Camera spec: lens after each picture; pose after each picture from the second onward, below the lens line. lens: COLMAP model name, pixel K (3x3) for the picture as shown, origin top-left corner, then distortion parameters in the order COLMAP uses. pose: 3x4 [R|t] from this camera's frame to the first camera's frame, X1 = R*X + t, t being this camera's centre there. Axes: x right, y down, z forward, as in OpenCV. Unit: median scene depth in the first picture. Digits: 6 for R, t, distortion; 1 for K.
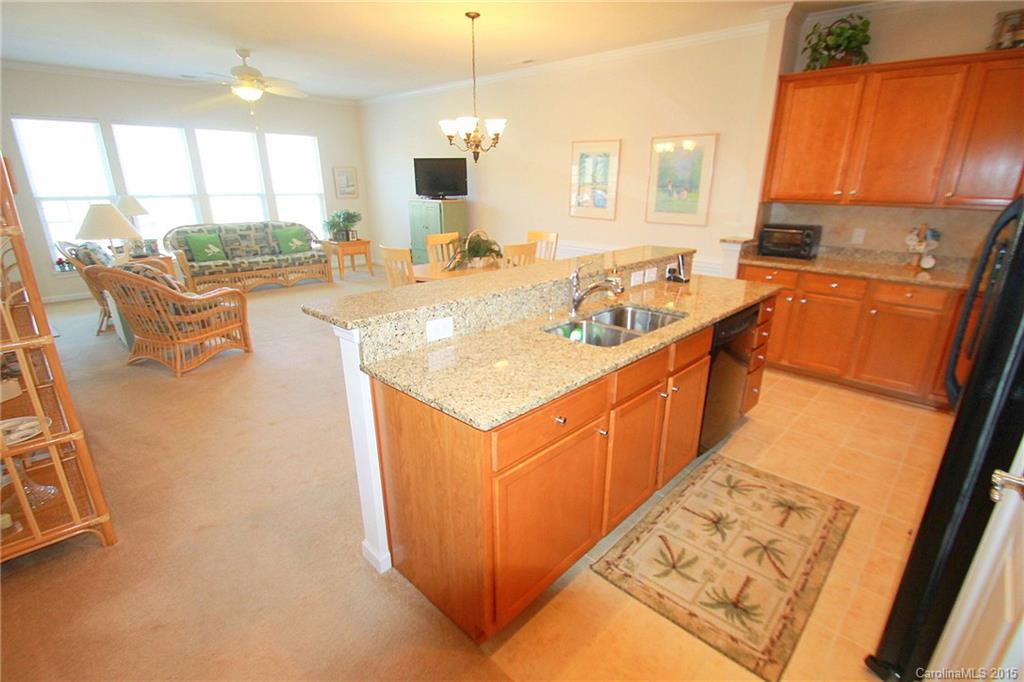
lens RADIAL K [[483.9, 0, 519.1], [0, 483.9, 347.3], [0, 0, 1]] dist [0.003419, -0.006422]
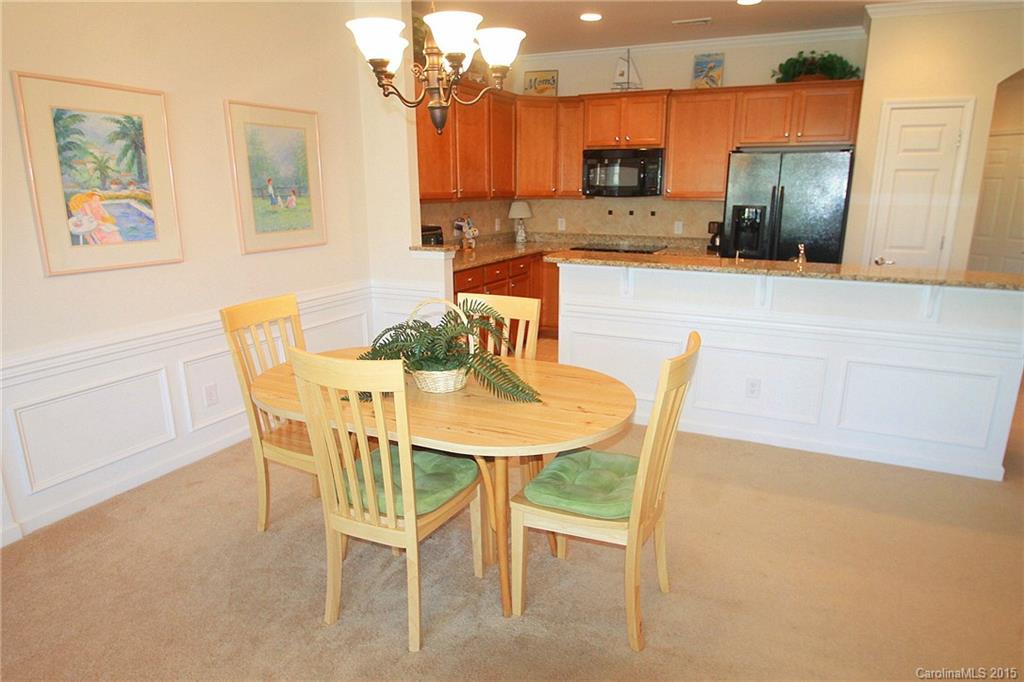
lens RADIAL K [[631.5, 0, 512.0], [0, 631.5, 347.3], [0, 0, 1]] dist [-0.016816, -0.004850]
pose [[-0.305686, -0.246944, 0.919551, -0.399711], [0.304544, 0.889686, 0.340163, -0.248968], [-0.902113, 0.384027, -0.196760, 0.721044]]
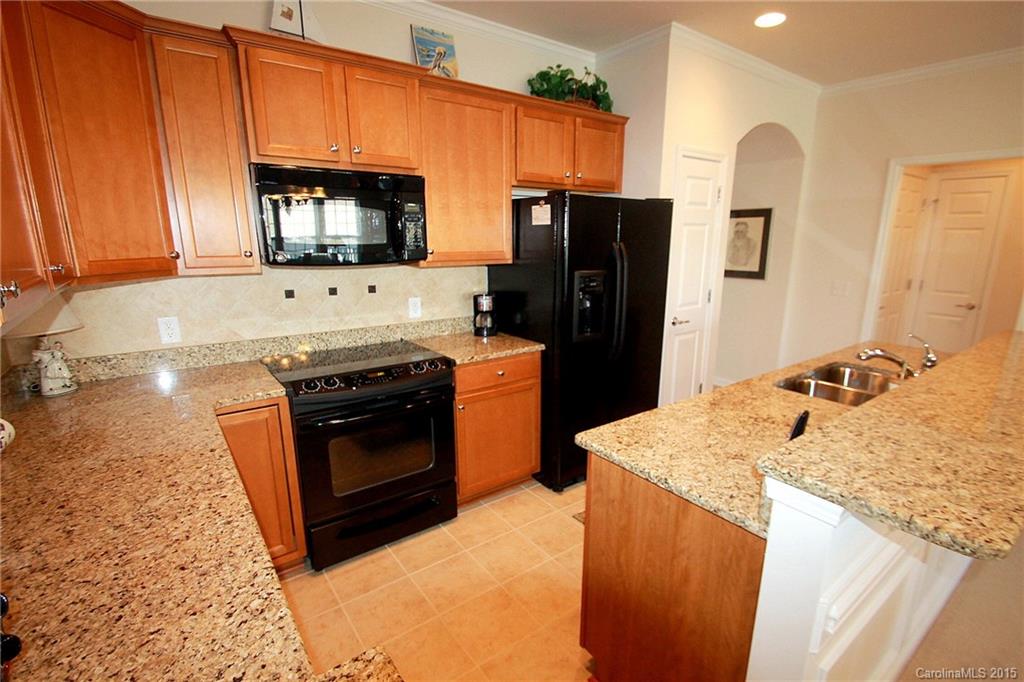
lens RADIAL K [[483.9, 0, 520.1], [0, 483.9, 350.0], [0, 0, 1]] dist [0.003419, -0.006422]
pose [[-0.984909, -0.052705, 0.164855, 0.237044], [0.043543, 0.846413, 0.530744, -0.217234], [-0.167508, 0.529913, -0.831344, 0.630405]]
